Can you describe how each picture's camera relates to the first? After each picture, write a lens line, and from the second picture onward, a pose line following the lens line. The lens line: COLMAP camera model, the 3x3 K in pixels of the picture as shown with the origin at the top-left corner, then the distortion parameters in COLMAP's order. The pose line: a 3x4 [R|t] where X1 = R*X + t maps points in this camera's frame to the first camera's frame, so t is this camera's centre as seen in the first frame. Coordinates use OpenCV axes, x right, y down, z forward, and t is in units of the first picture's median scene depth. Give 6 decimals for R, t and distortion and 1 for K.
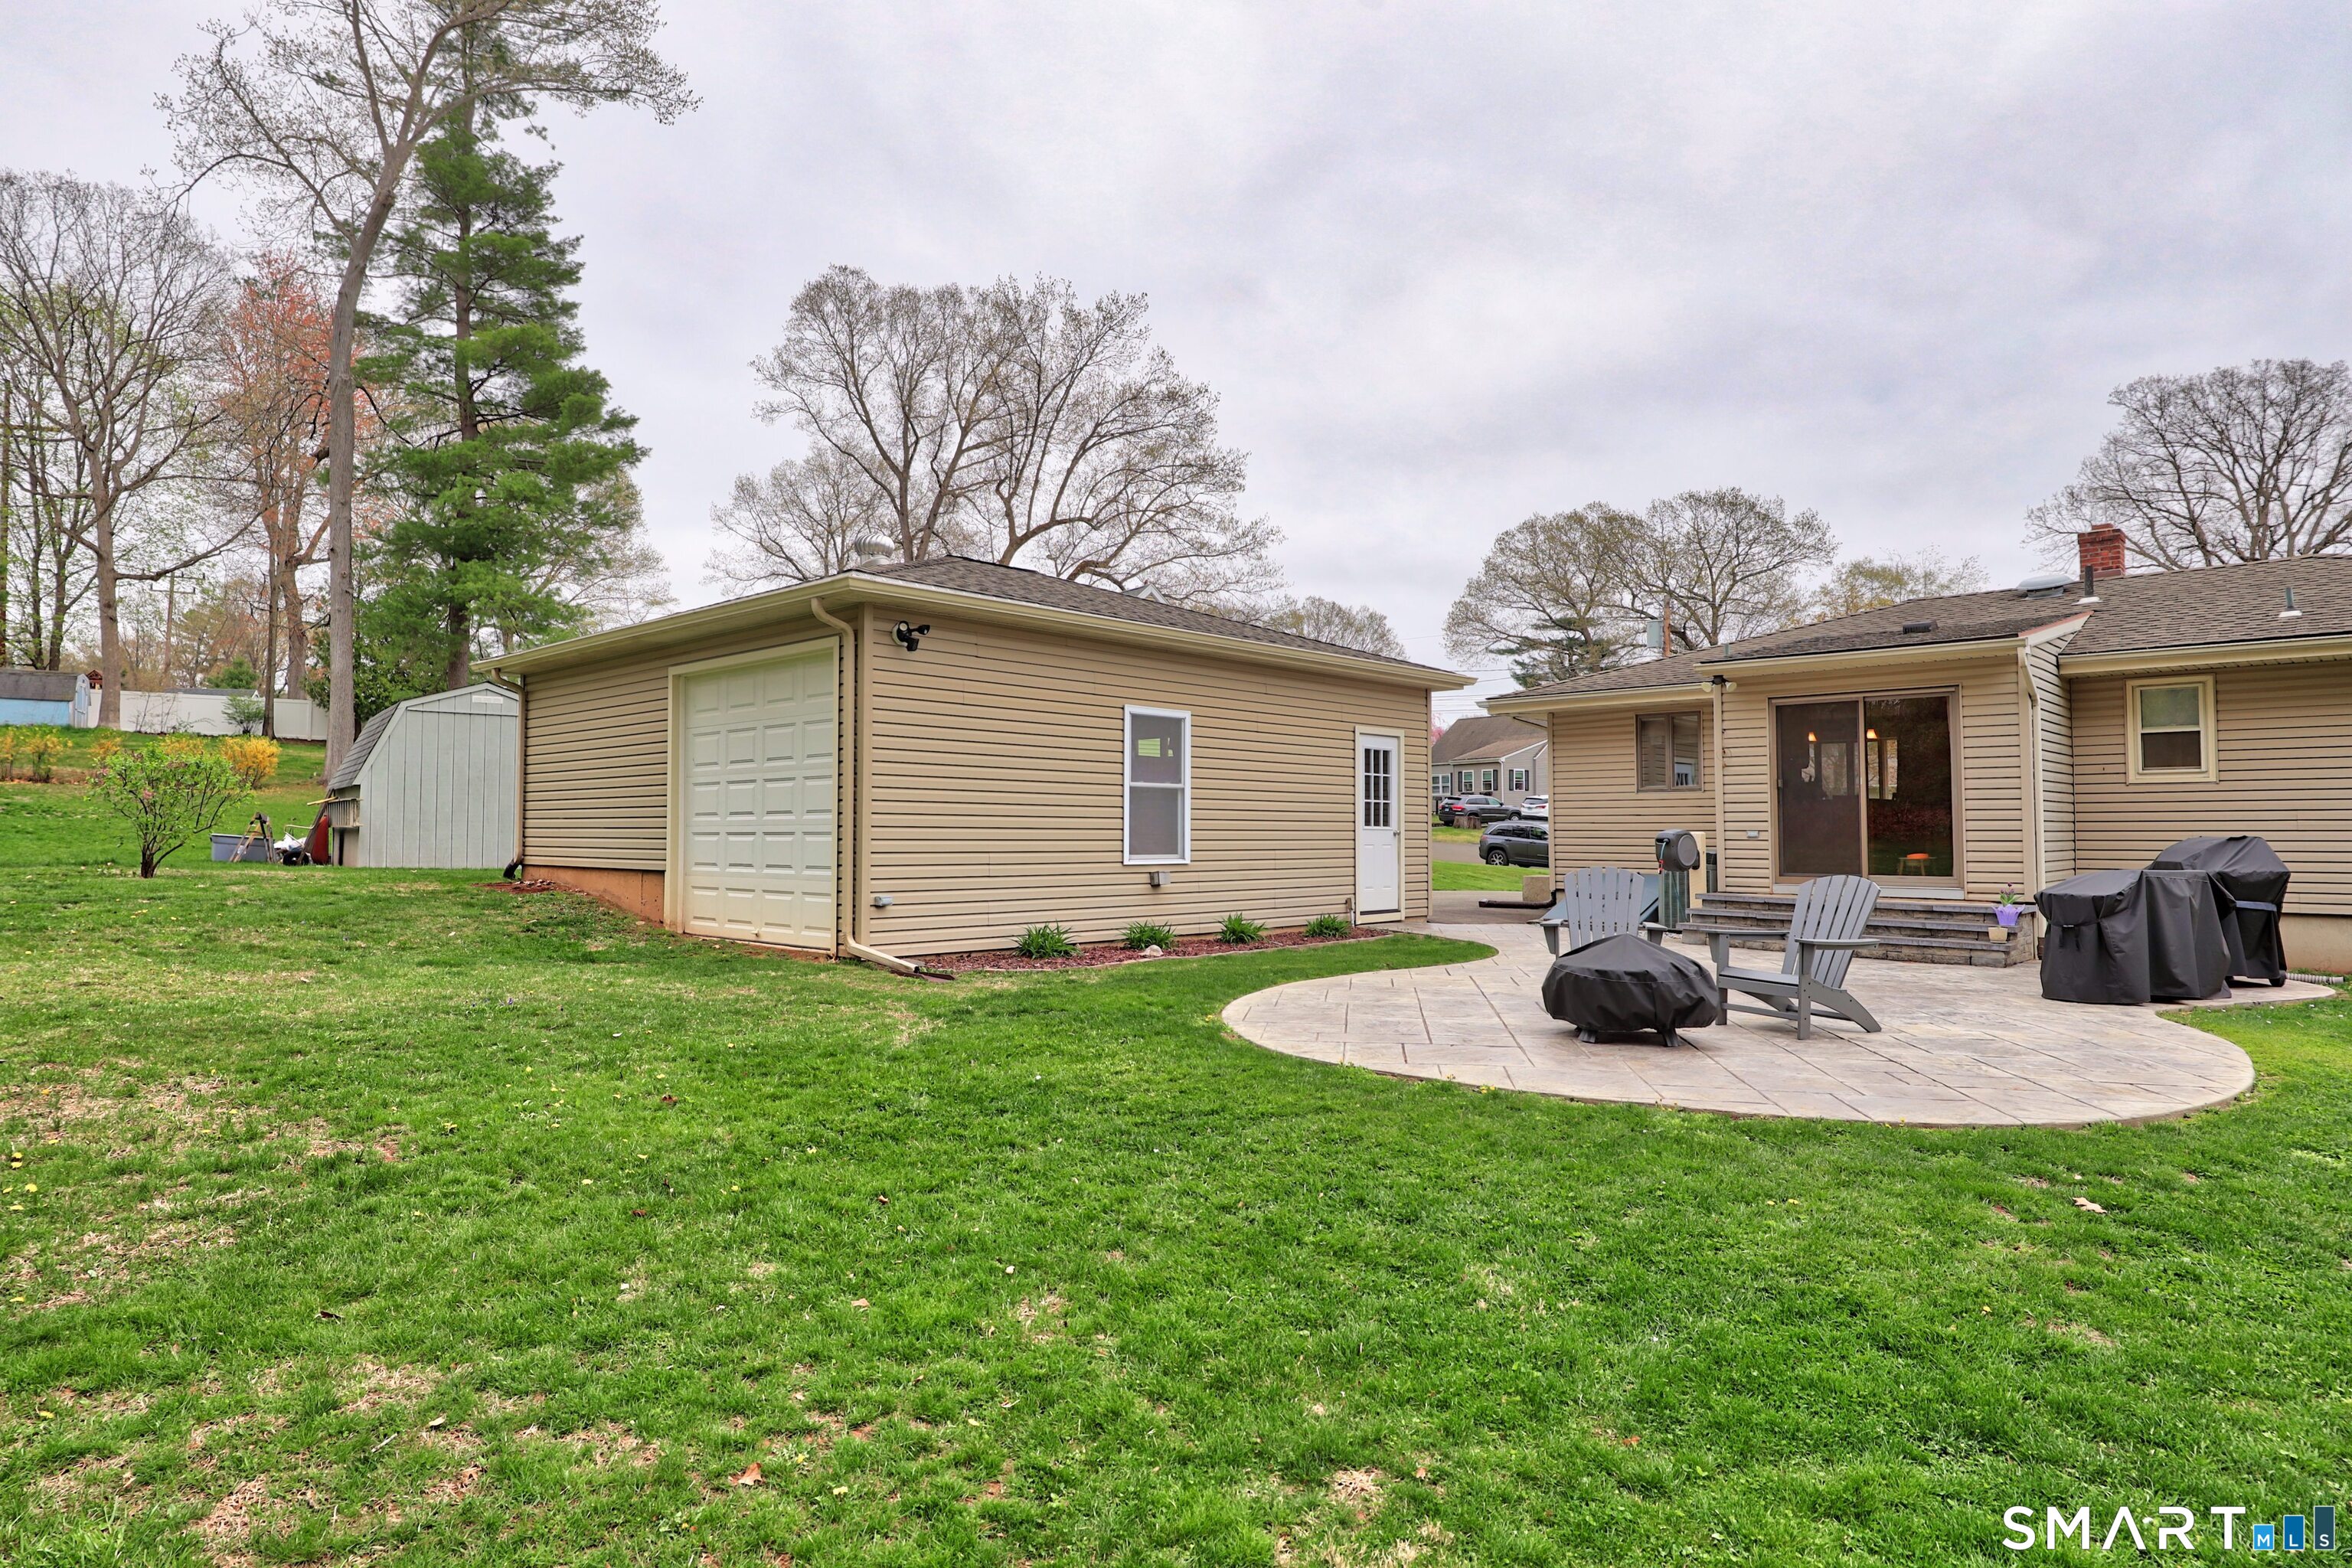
lens RADIAL K [[1260.8, 0, 1176.0], [0, 1260.8, 784.0], [0, 0, 1]] dist [0.001403, 0.000315]
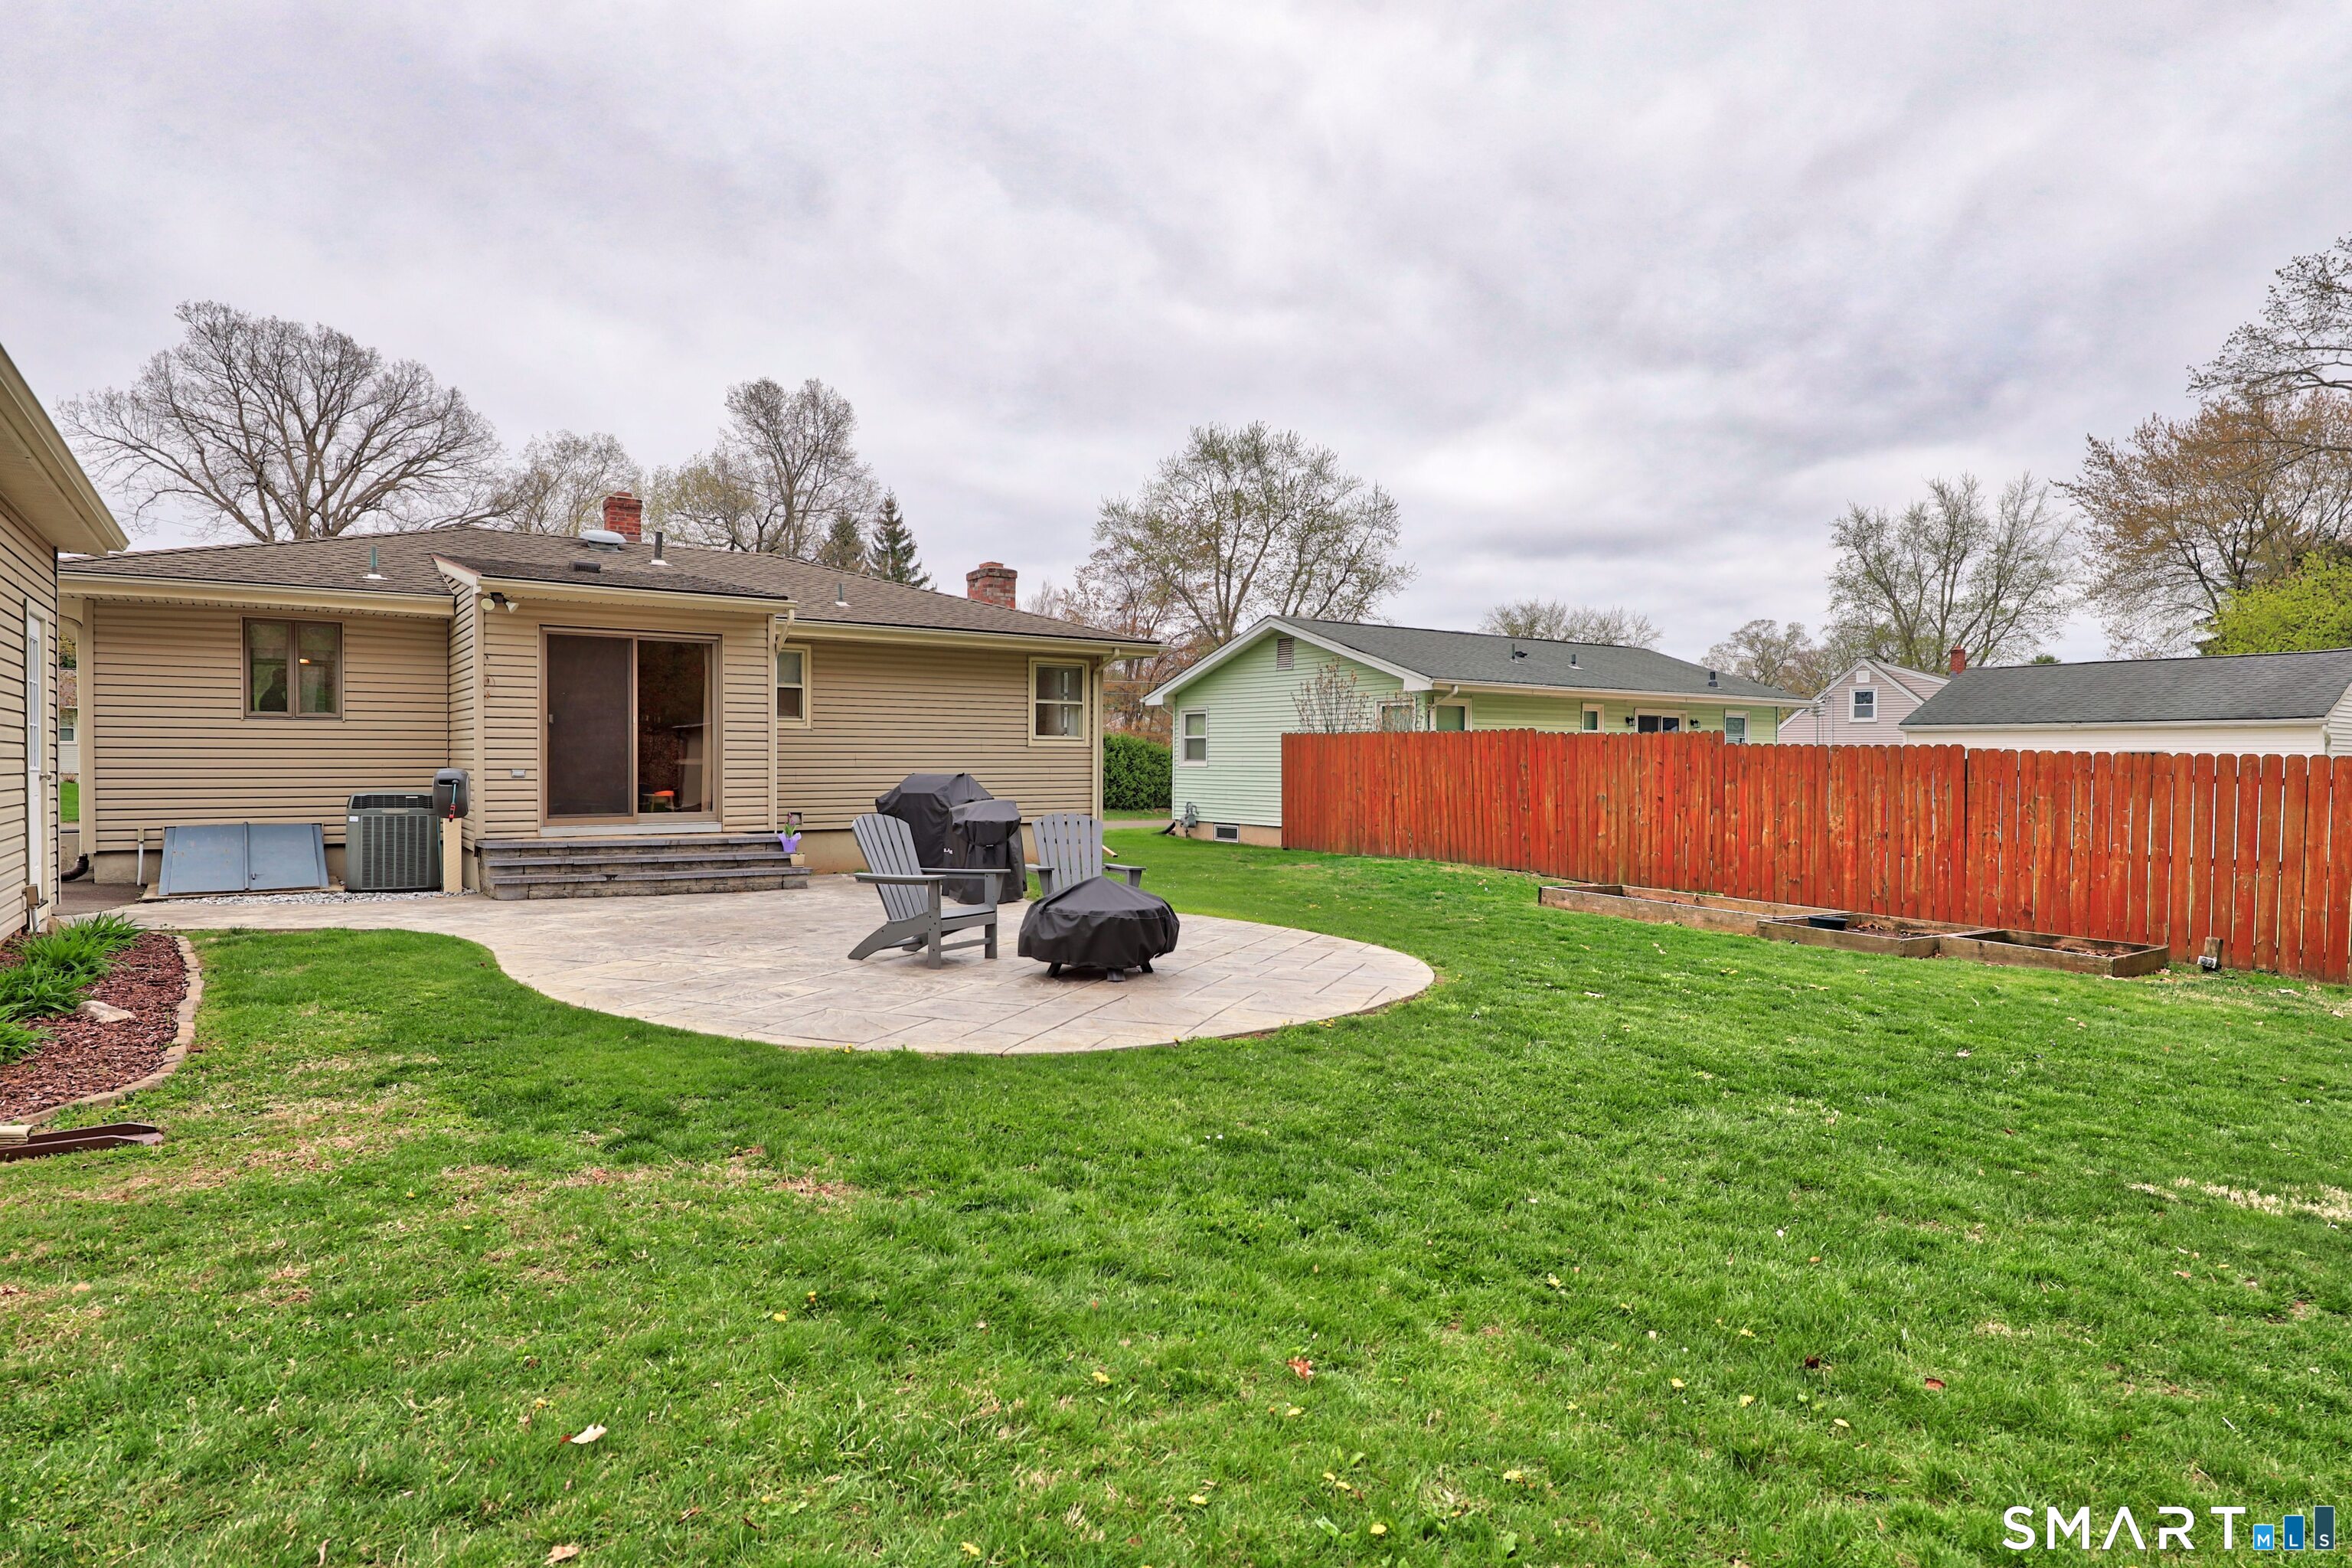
lens RADIAL K [[1276.3, 0, 1176.0], [0, 1276.3, 784.0], [0, 0, 1]] dist [0.002346, 0.000395]
pose [[0.231517, -0.013862, 0.972732, -0.327896], [-0.037457, 0.999030, 0.023152, 0.008676], [-0.972109, -0.041796, 0.230774, 0.332640]]
